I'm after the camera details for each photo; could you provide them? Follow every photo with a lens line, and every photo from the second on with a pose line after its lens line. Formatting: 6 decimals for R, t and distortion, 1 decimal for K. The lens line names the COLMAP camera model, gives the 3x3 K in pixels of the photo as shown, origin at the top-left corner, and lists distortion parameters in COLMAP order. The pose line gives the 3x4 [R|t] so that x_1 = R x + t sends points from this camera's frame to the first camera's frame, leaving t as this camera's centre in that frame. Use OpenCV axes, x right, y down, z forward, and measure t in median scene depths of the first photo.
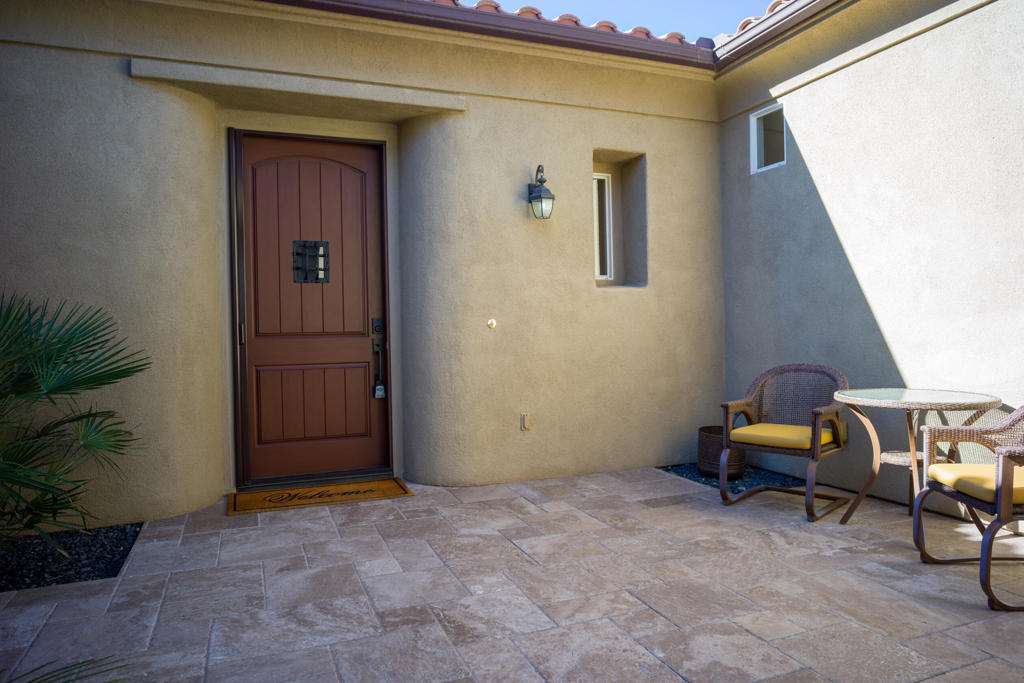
lens RADIAL K [[677.1, 0, 514.2], [0, 677.1, 338.8], [0, 0, 1]] dist [-0.032905, 0.012429]
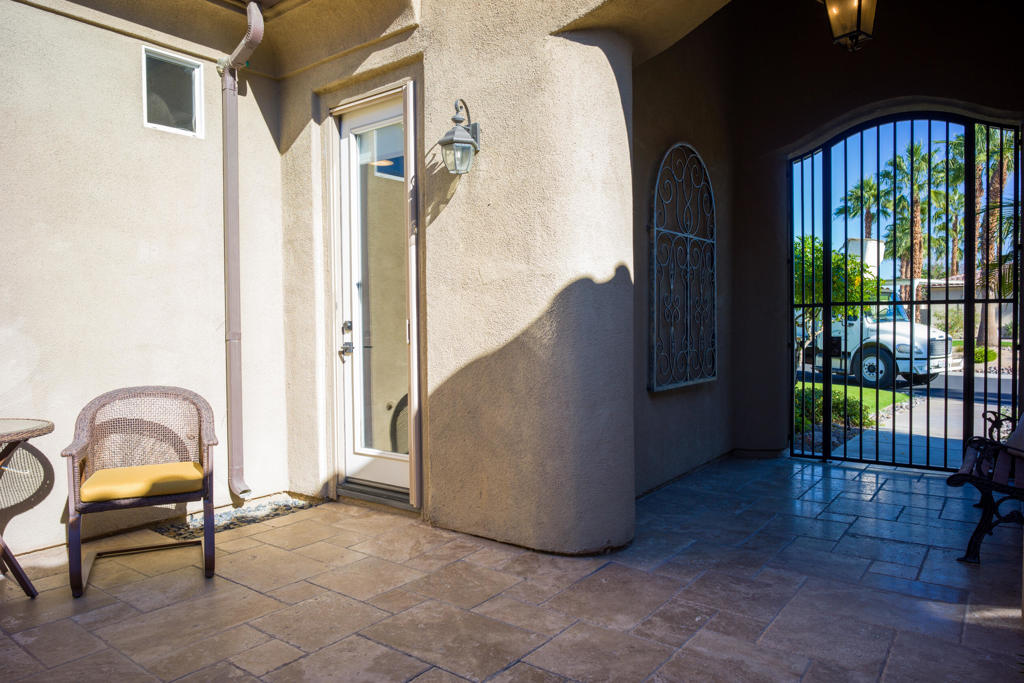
lens RADIAL K [[677.1, 0, 513.3], [0, 677.1, 340.7], [0, 0, 1]] dist [-0.032905, 0.012429]
pose [[-0.523574, -0.004797, 0.851967, -0.583001], [0.025449, 0.999450, 0.021267, -0.028620], [-0.851600, 0.032816, -0.523164, 1.140099]]
